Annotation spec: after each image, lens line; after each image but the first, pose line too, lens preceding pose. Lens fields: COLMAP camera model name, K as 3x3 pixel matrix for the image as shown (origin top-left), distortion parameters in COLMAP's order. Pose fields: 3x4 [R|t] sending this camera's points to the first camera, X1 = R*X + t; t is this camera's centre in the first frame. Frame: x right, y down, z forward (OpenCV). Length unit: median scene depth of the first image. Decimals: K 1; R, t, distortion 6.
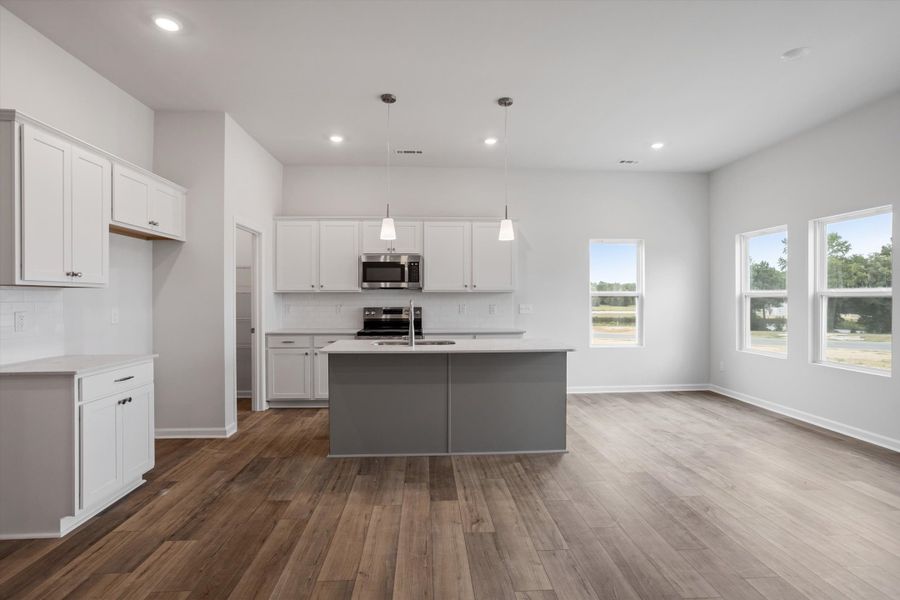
lens RADIAL K [[439.0, 0, 448.2], [0, 439.0, 298.0], [0, 0, 1]] dist [-0.035707, 0.022198]
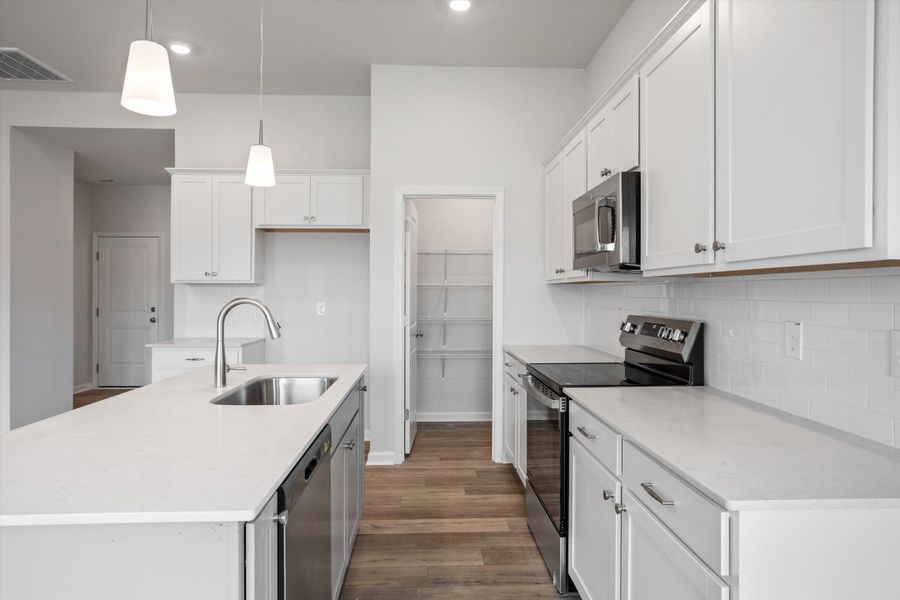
lens RADIAL K [[540.6, 0, 448.9], [0, 540.6, 287.7], [0, 0, 1]] dist [-0.014053, 0.012511]
pose [[-0.012873, -0.005315, -0.999903, 0.502318], [-0.001026, 0.999985, -0.005302, -0.003956], [0.999917, 0.000958, -0.012878, 1.175642]]
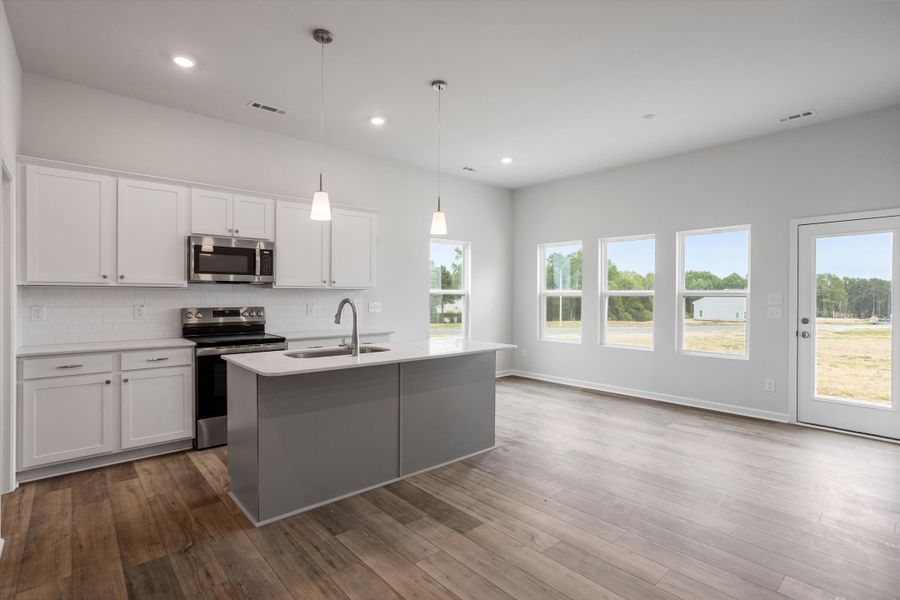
lens RADIAL K [[439.0, 0, 449.9], [0, 439.0, 296.6], [0, 0, 1]] dist [-0.035707, 0.022198]
pose [[0.783628, 0.002407, 0.621226, -0.412326], [-0.004134, 0.999991, 0.001339, -0.000391], [-0.621217, -0.003617, 0.783630, 0.245030]]
